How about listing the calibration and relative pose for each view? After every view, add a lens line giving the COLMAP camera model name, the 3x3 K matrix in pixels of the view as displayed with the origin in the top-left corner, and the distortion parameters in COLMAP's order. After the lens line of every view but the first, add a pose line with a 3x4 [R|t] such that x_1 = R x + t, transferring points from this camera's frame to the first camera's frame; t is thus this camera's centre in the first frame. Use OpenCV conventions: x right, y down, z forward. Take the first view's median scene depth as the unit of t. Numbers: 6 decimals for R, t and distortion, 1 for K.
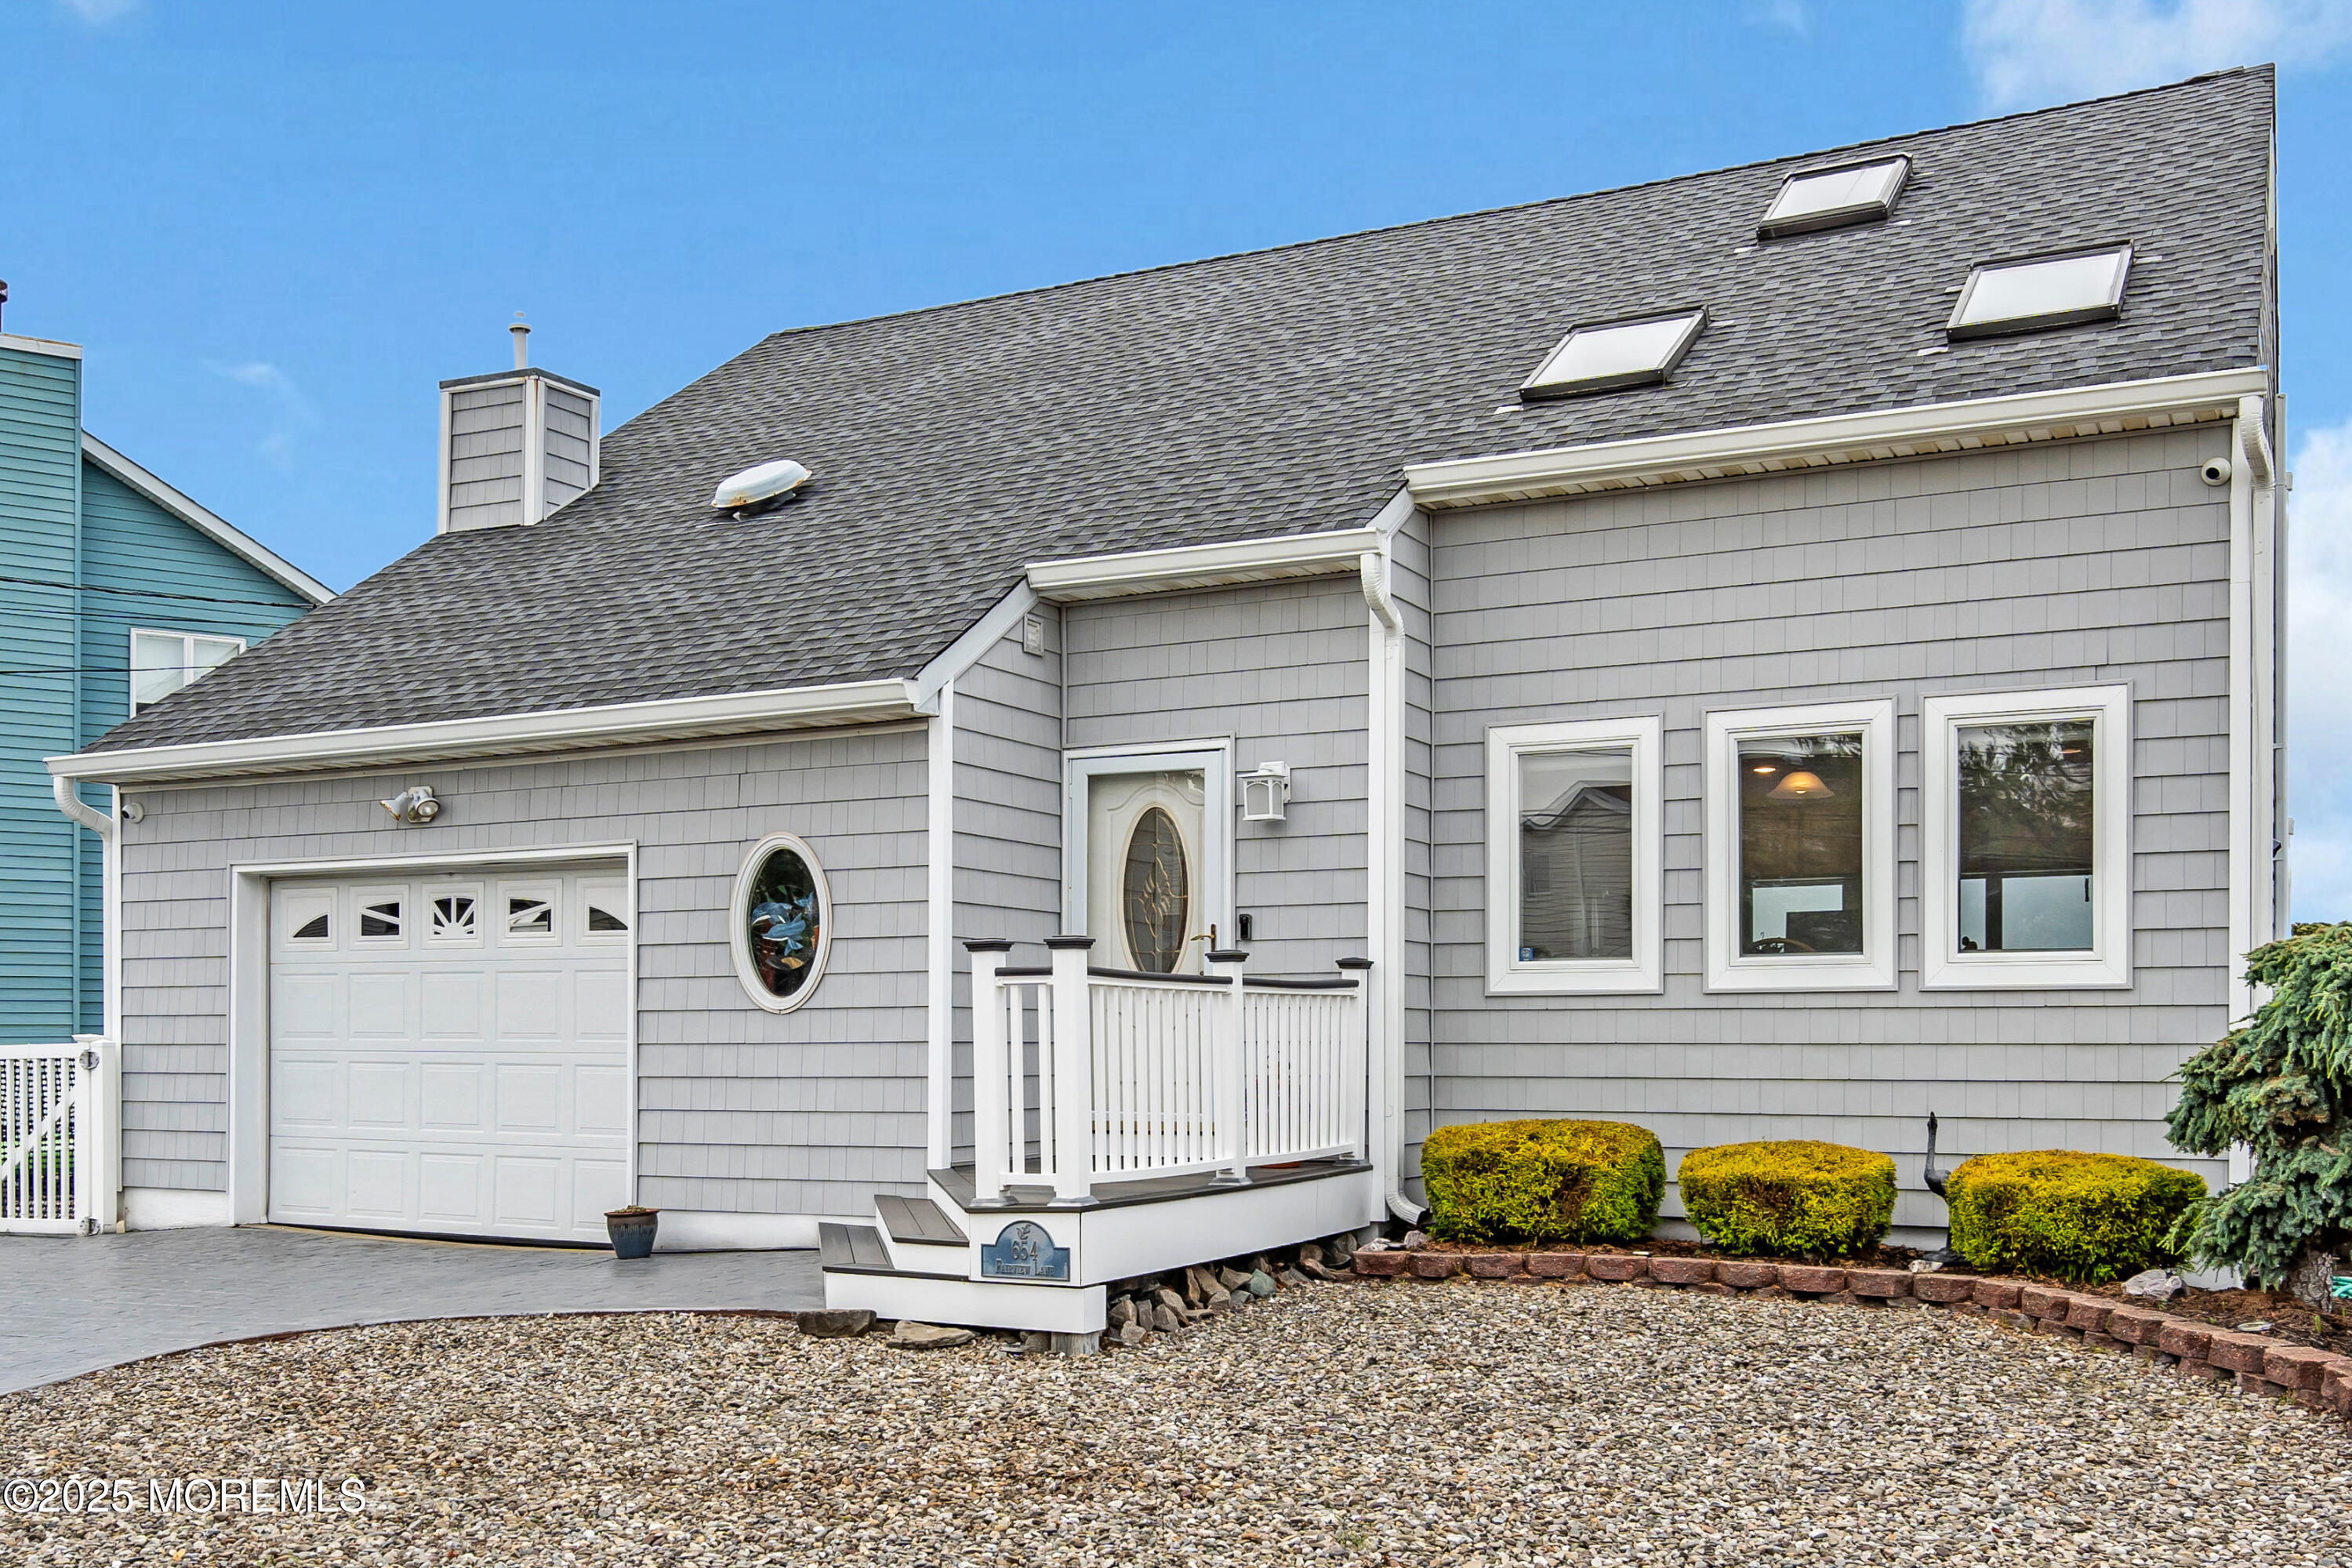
lens RADIAL K [[2294.6, 0, 1118.5], [0, 2294.6, 1032.5], [0, 0, 1]] dist [-0.006333, 0.000000]
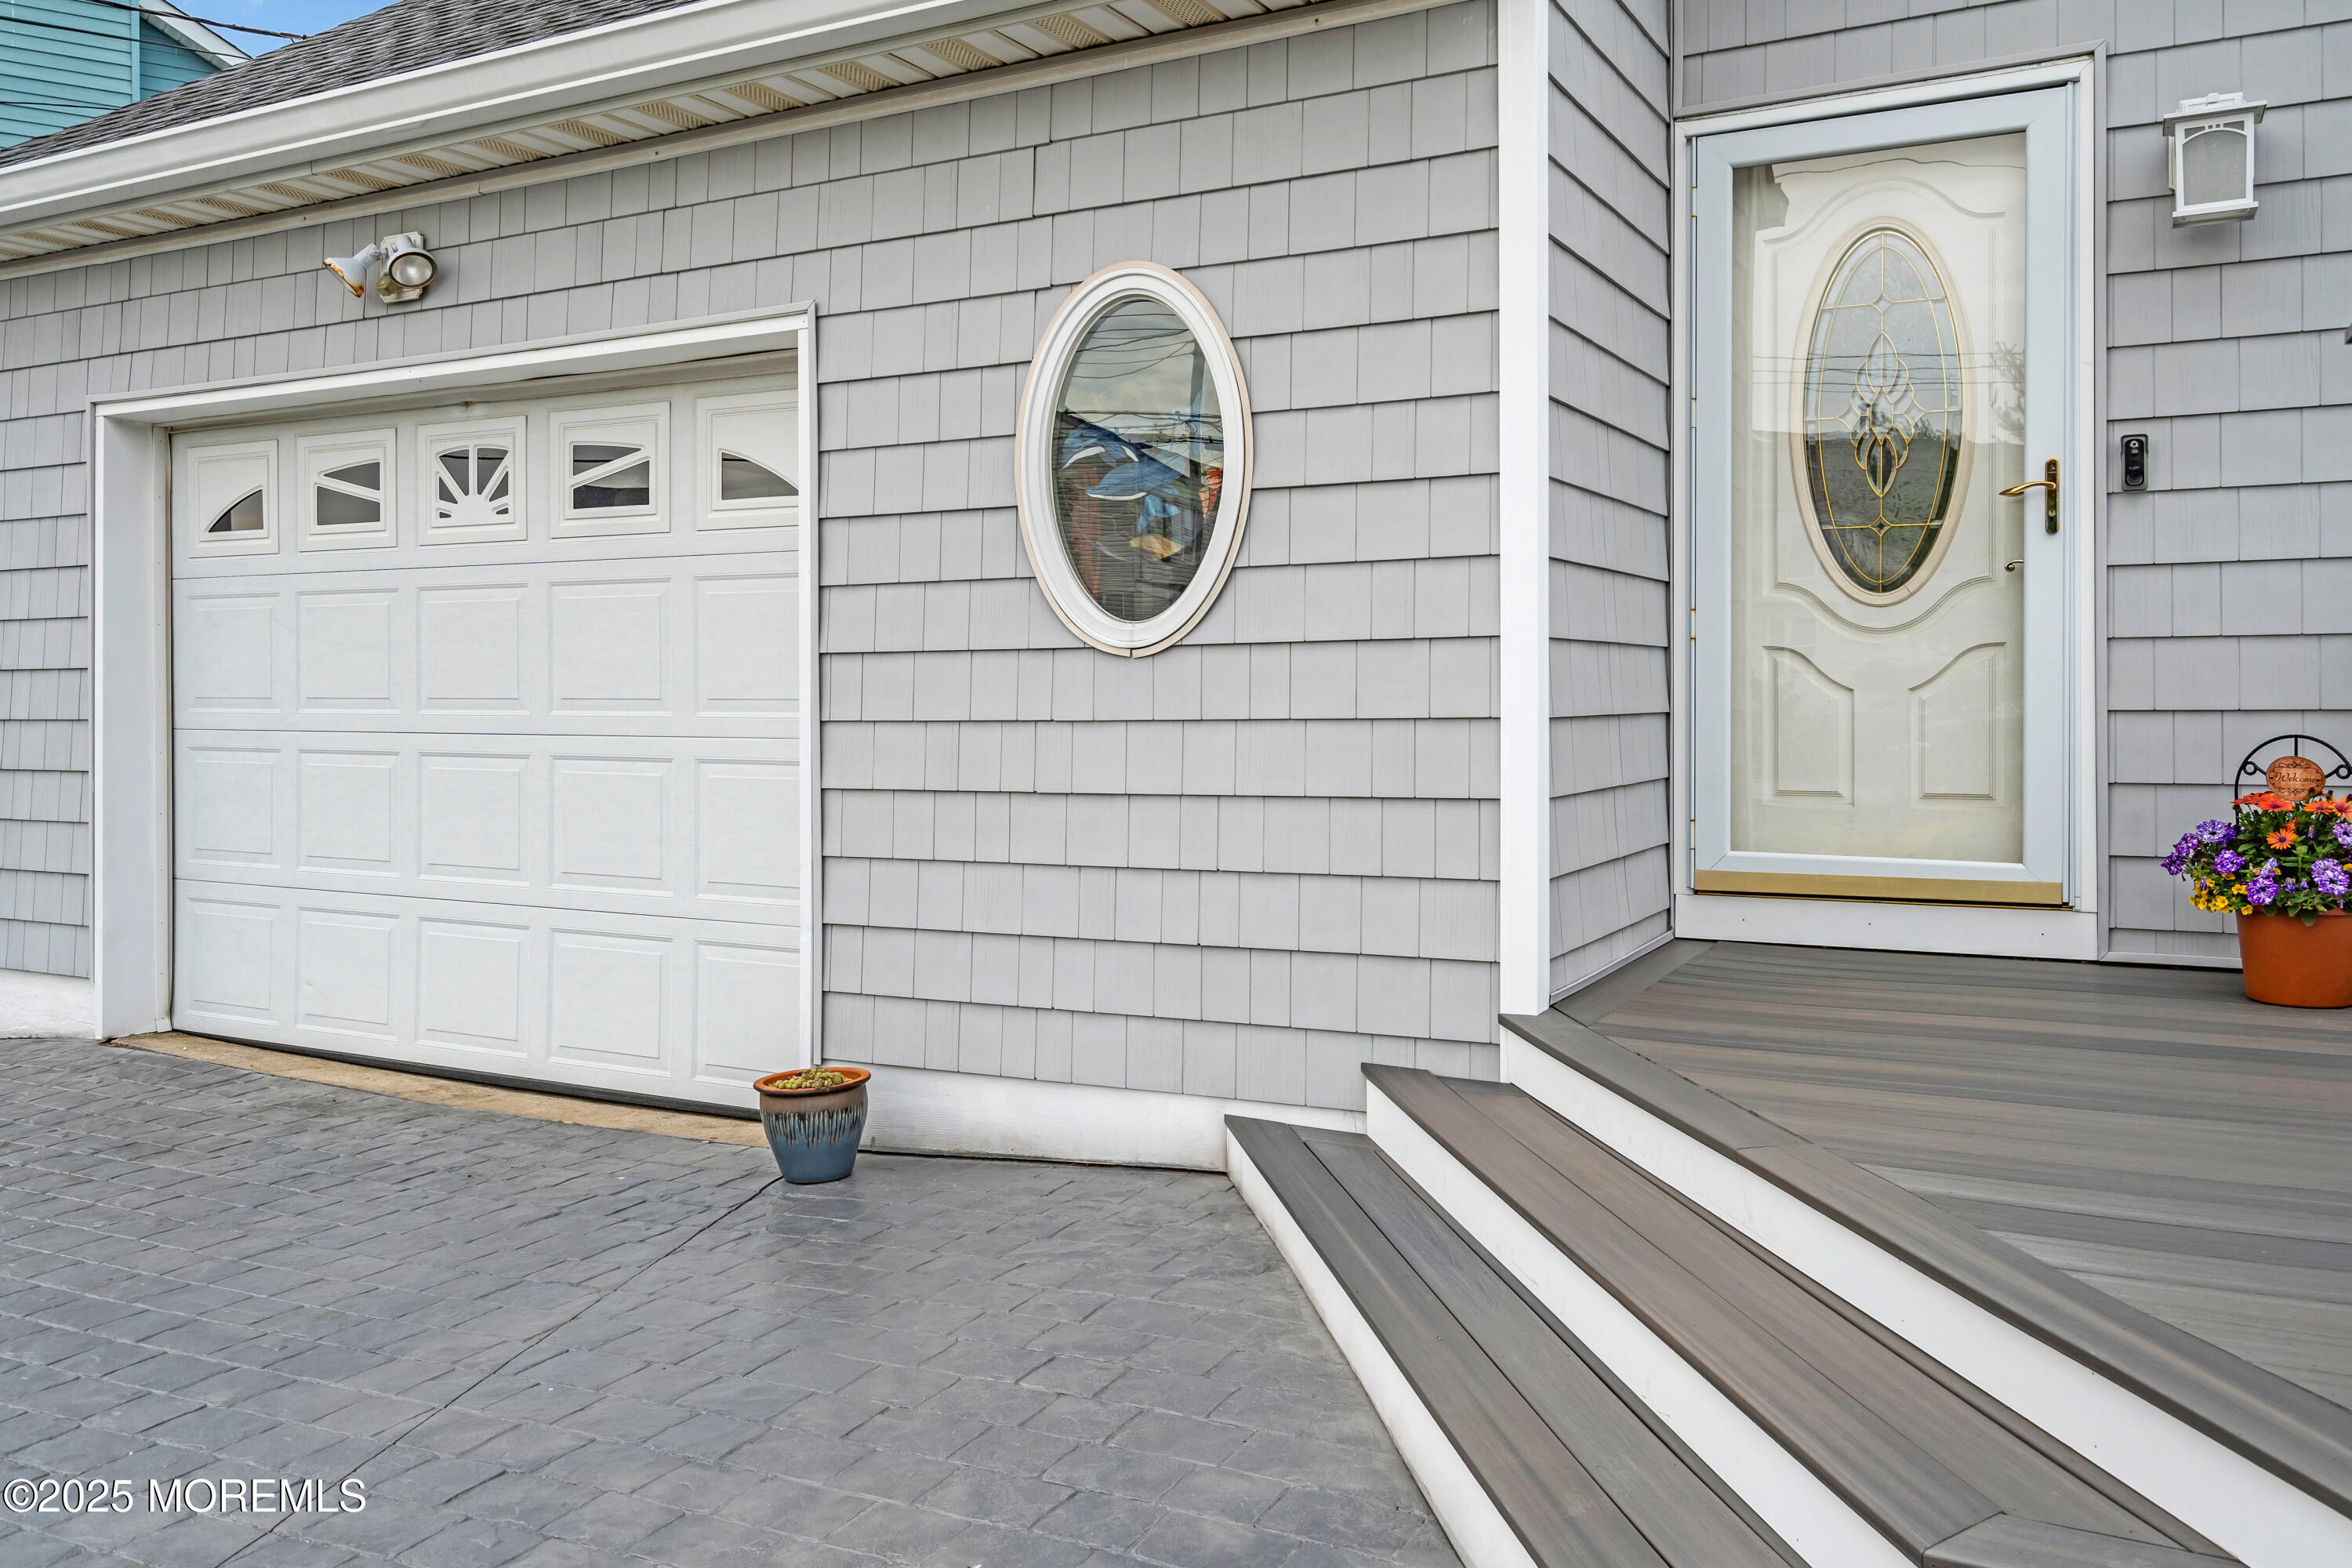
lens RADIAL K [[1862.3, 0, 1168.8], [0, 1862.3, 700.3], [0, 0, 1]] dist [0.009986, -0.005141]
pose [[0.999956, -0.006315, -0.006981, -0.138729], [0.006385, 0.999930, 0.009939, -0.003120], [0.006918, -0.009983, 0.999926, 0.631805]]
